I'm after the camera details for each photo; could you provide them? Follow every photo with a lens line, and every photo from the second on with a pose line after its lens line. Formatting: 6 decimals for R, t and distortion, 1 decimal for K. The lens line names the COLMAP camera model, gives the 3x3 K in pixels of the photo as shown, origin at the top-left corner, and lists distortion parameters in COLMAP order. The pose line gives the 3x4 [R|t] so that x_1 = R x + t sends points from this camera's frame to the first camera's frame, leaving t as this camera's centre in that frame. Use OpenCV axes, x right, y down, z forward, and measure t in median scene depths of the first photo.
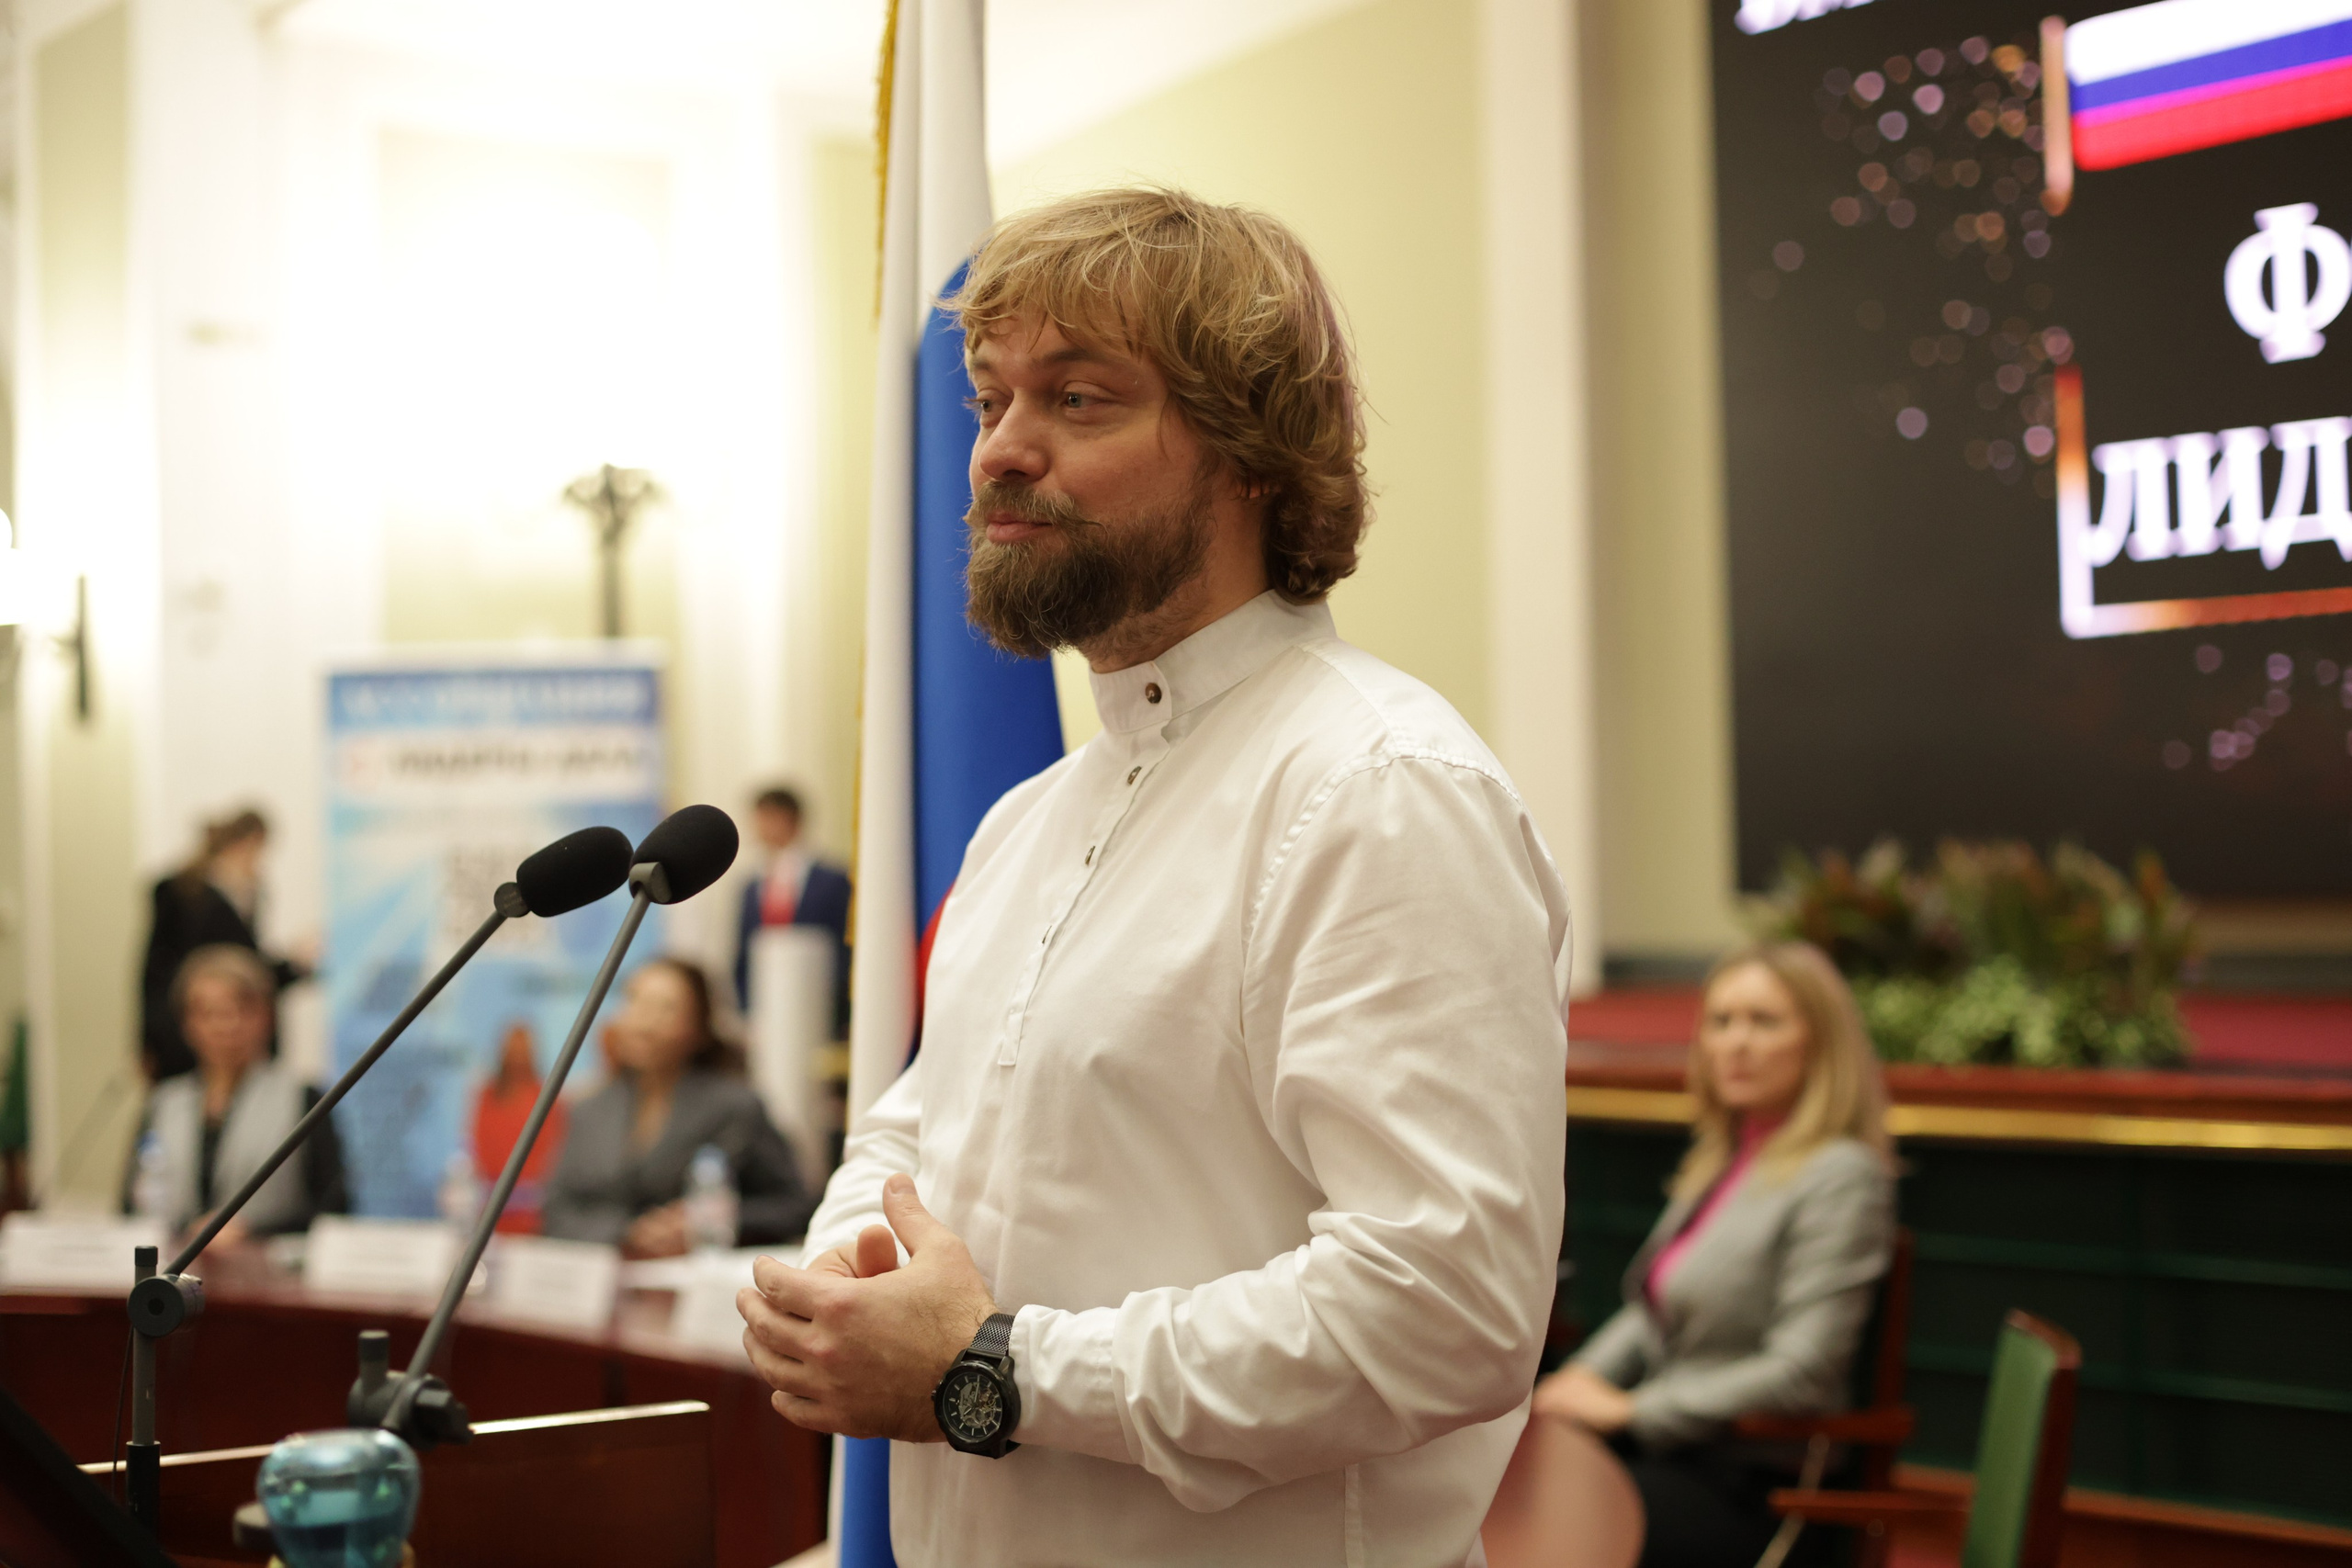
lens RADIAL K [[3468.3, 0, 1151.8], [0, 3468.3, 808.0], [0, 0, 1]] dist [-0.127947, 0.000000]
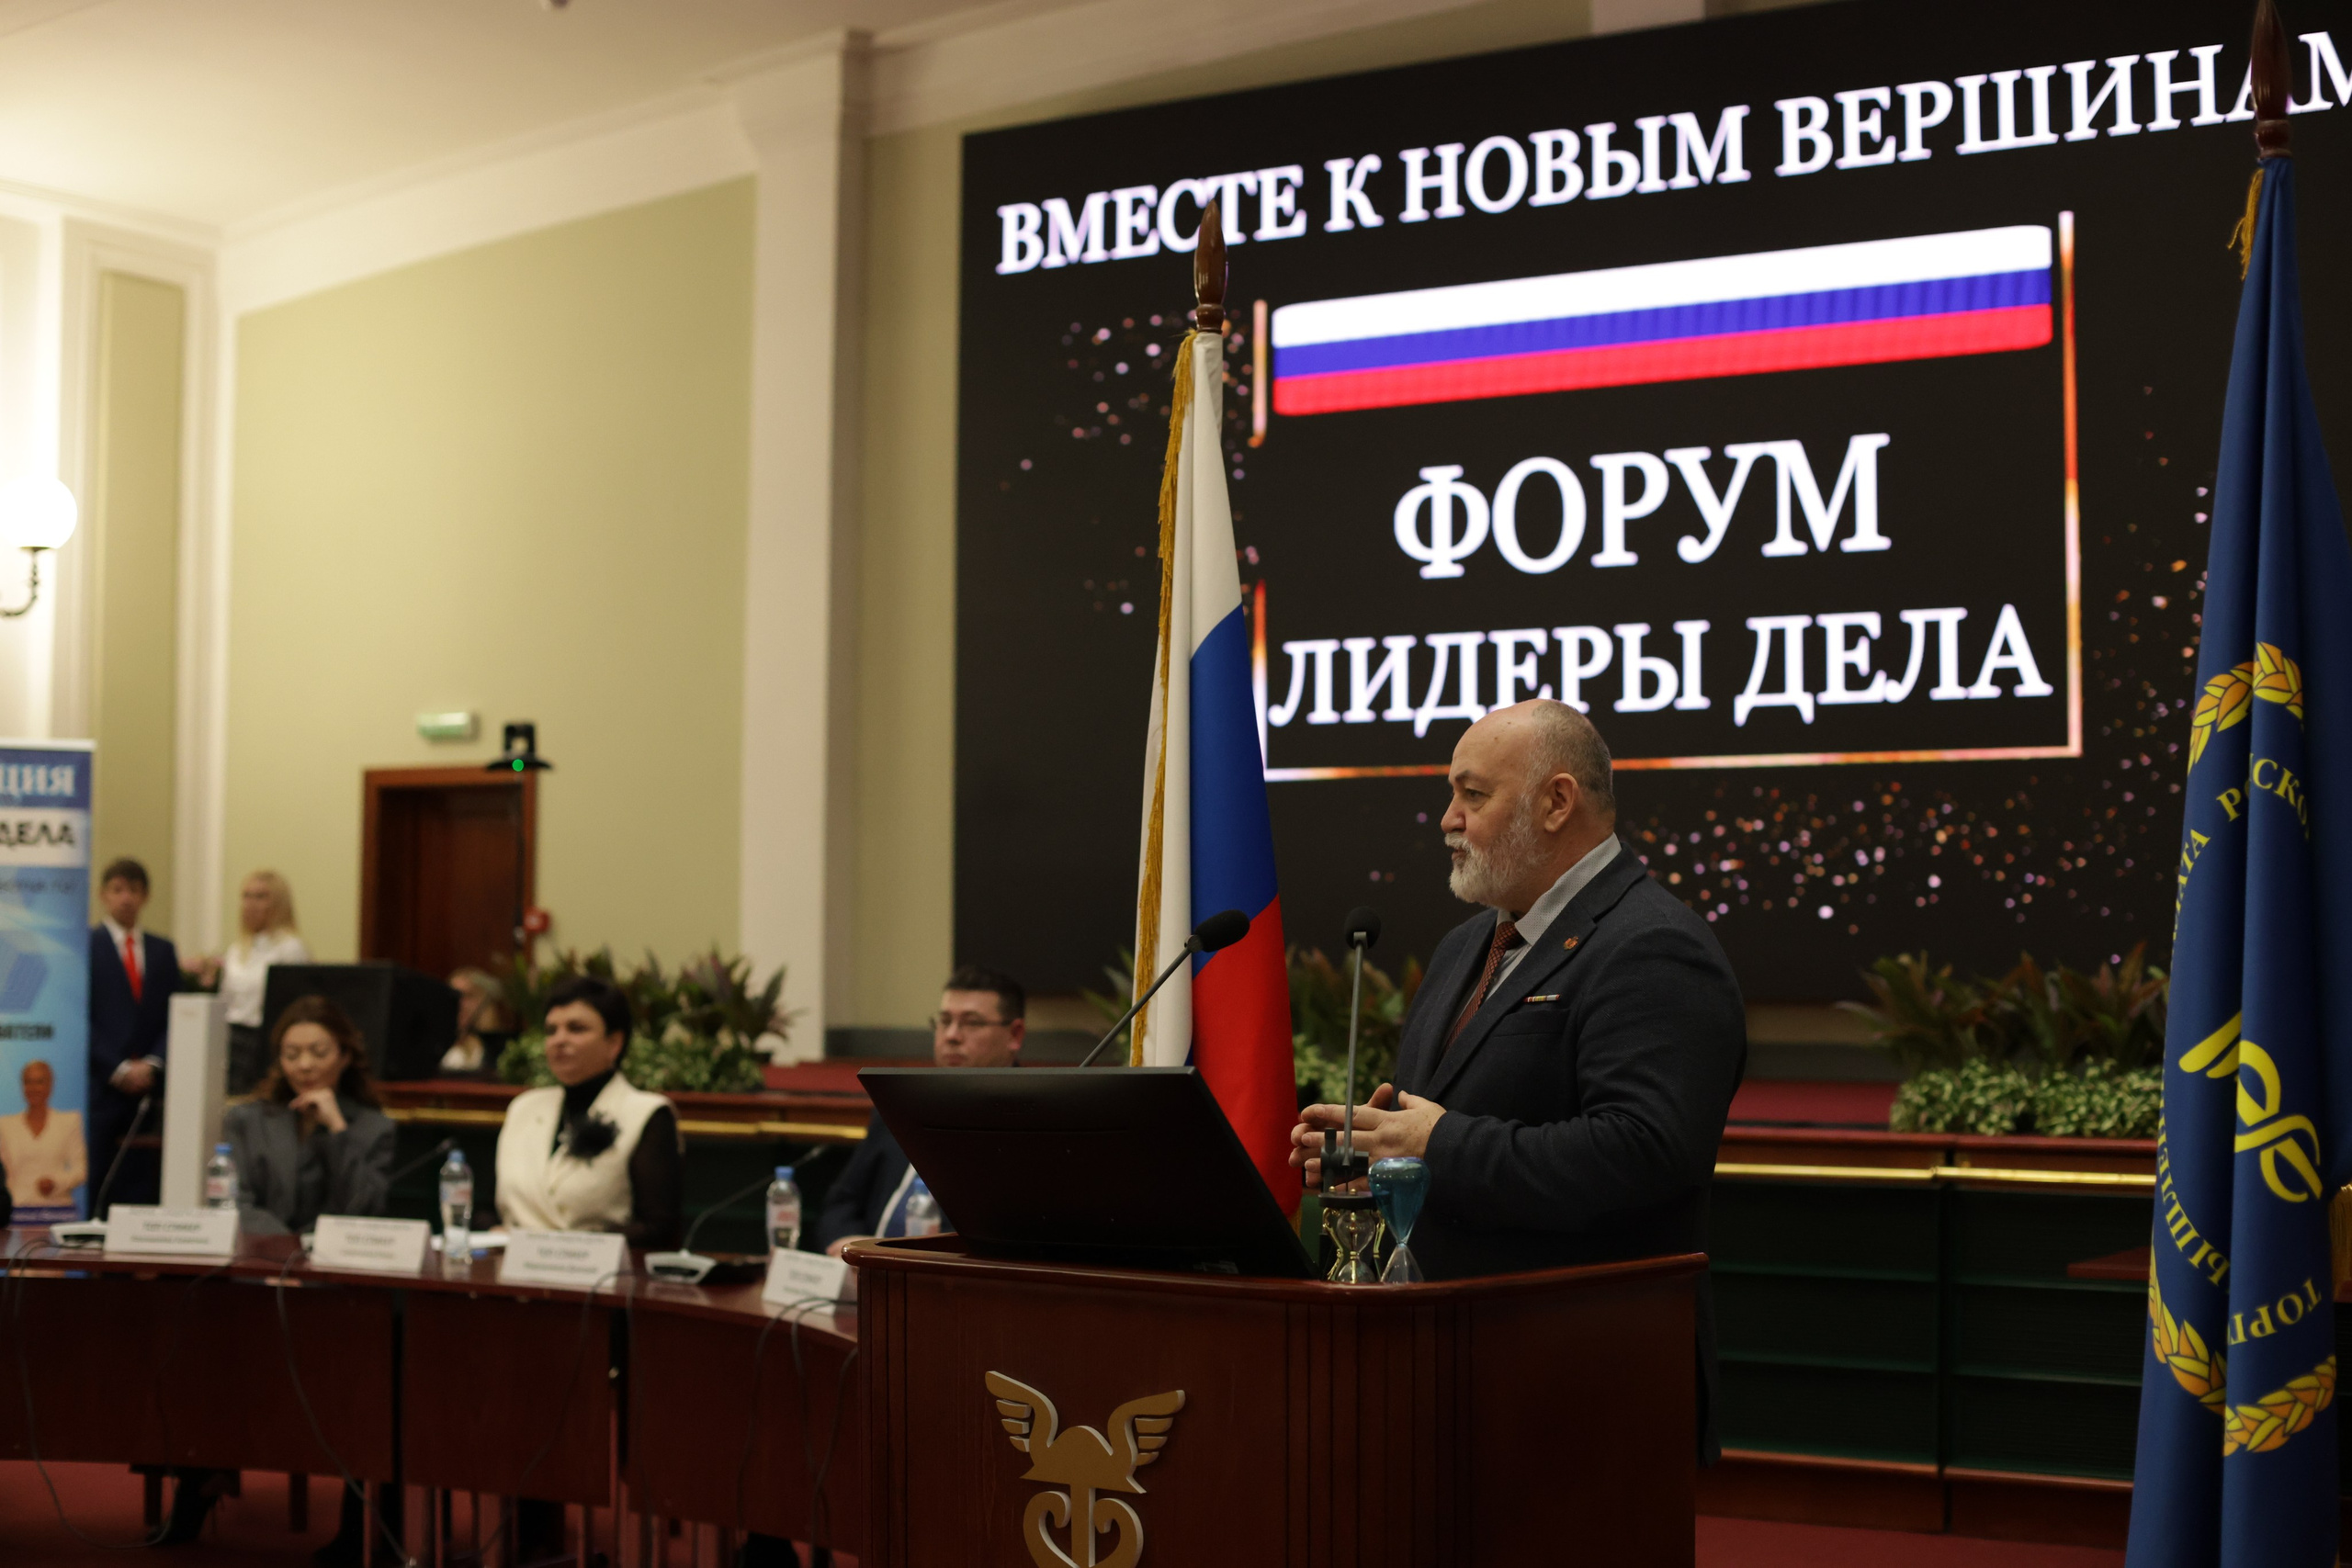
lens RADIAL K [[3468.3, 0, 1202.8], [0, 3468.3, 795.7], [0, 0, 1]] dist [-0.127947, 0.000000]
pose [[0.940379, 0.044324, 0.337229, -0.184846], [-0.033577, 0.998727, -0.037637, 0.002567], [-0.338468, 0.024070, 0.940670, -0.200432]]
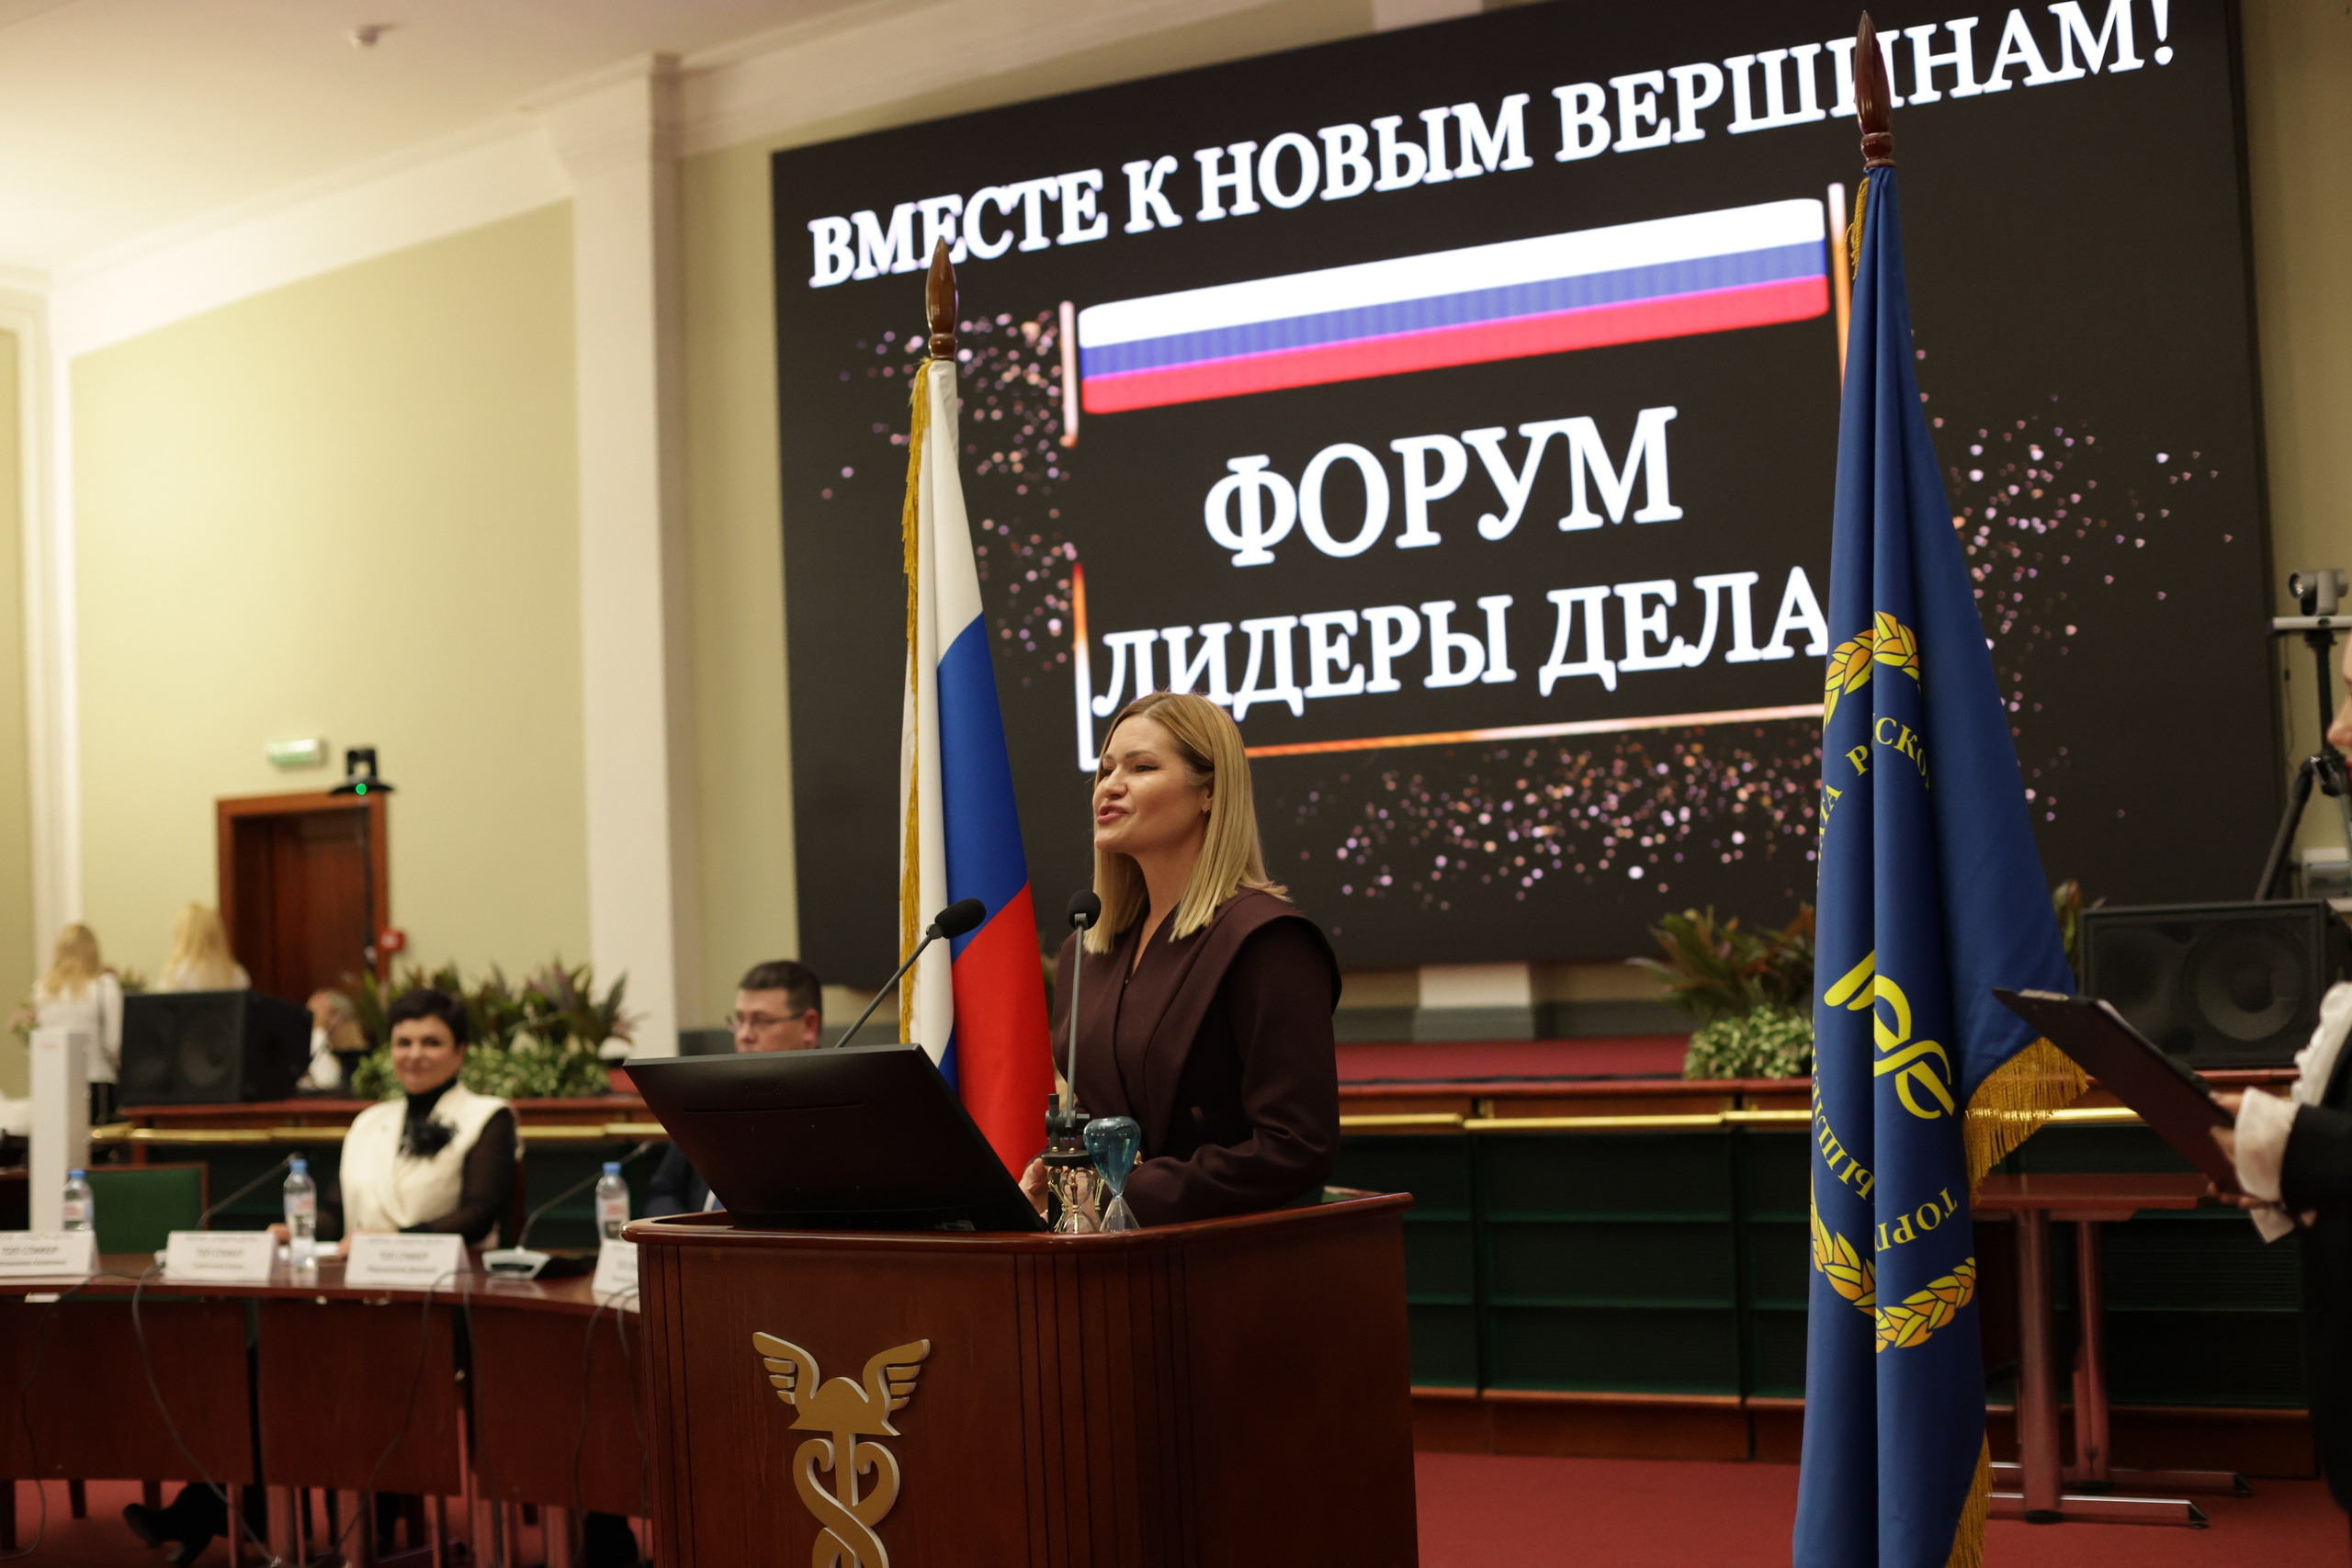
lens RADIAL K [[3468.3, 0, 1204.6], [0, 3468.3, 813.3], [0, 0, 1]] dist [-0.127947, 0.000000]
pose [[0.929127, -0.002564, 0.369752, -0.178388], [0.014141, 0.999491, -0.028604, 0.002724], [-0.369490, 0.031806, 0.928690, -0.241462]]
